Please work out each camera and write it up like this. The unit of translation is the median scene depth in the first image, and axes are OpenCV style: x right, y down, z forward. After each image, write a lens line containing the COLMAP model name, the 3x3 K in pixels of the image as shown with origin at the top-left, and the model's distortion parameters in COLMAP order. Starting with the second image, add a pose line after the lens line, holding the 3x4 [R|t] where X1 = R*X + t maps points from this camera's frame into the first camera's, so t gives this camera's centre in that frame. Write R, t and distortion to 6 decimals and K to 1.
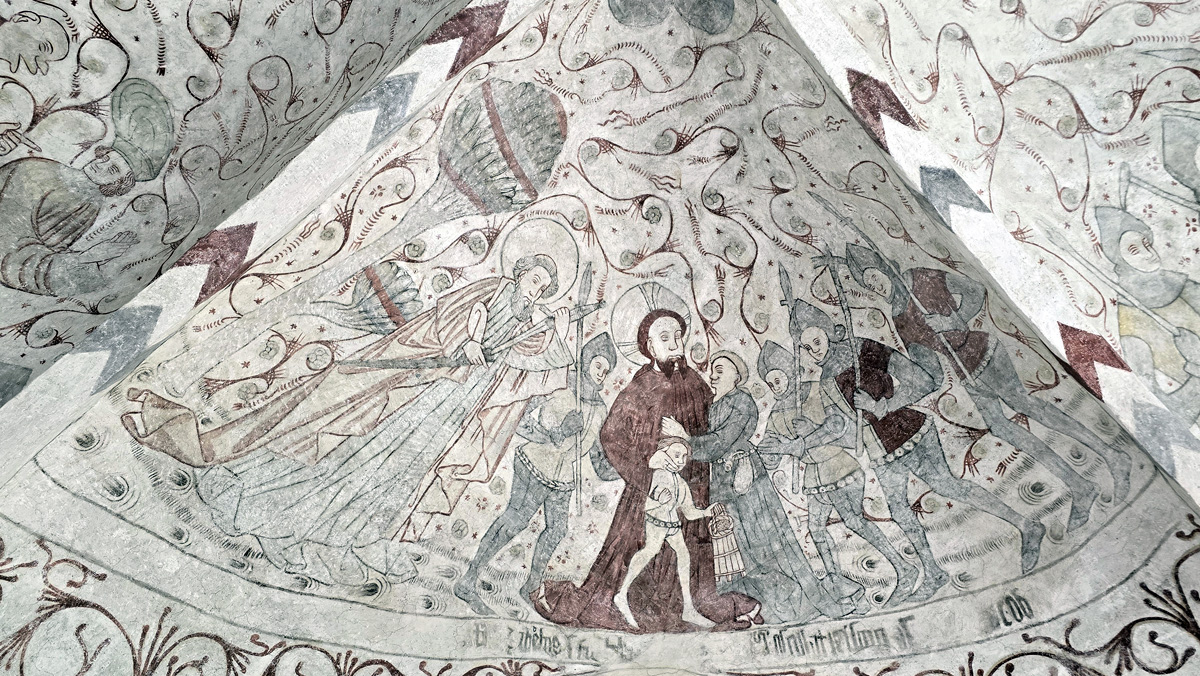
lens RADIAL K [[847.2, 0, 630.6], [0, 847.2, 410.4], [0, 0, 1]] dist [0.022647, -0.022172]
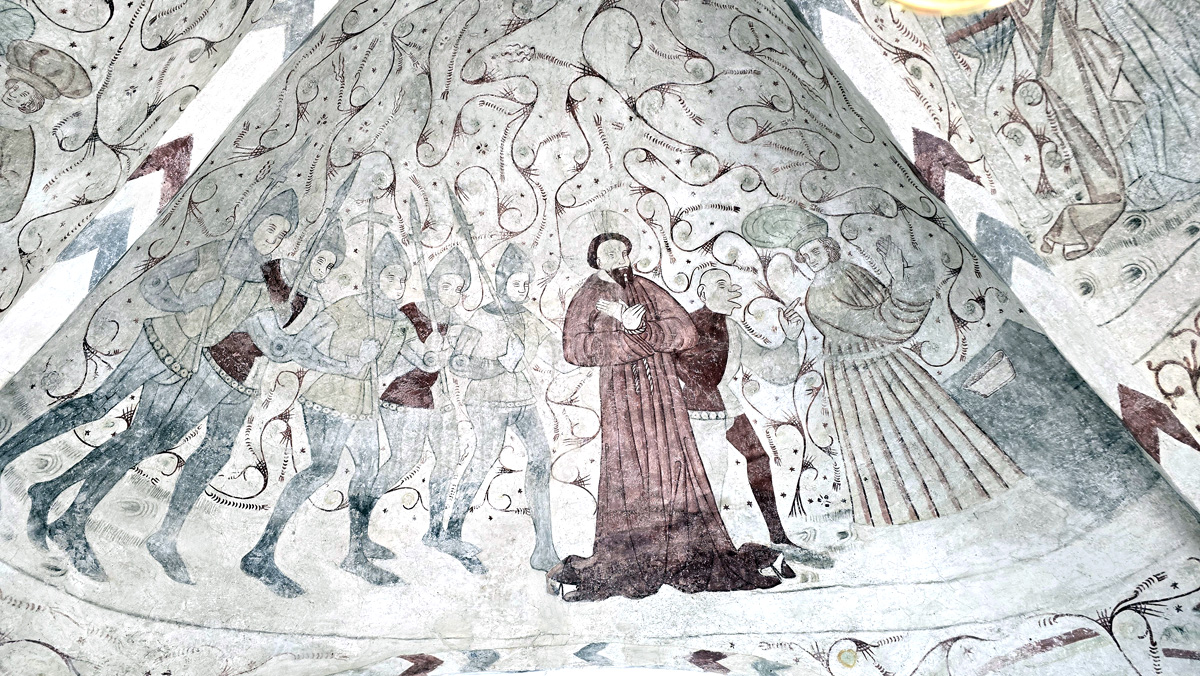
lens RADIAL K [[758.8, 0, 597.9], [0, 758.8, 339.4], [0, 0, 1]] dist [0.024944, -0.029385]
pose [[-0.007310, -0.858587, -0.512616, -0.144299], [0.948696, 0.156095, -0.274974, -0.265555], [0.316106, -0.488326, 0.813397, -0.078827]]
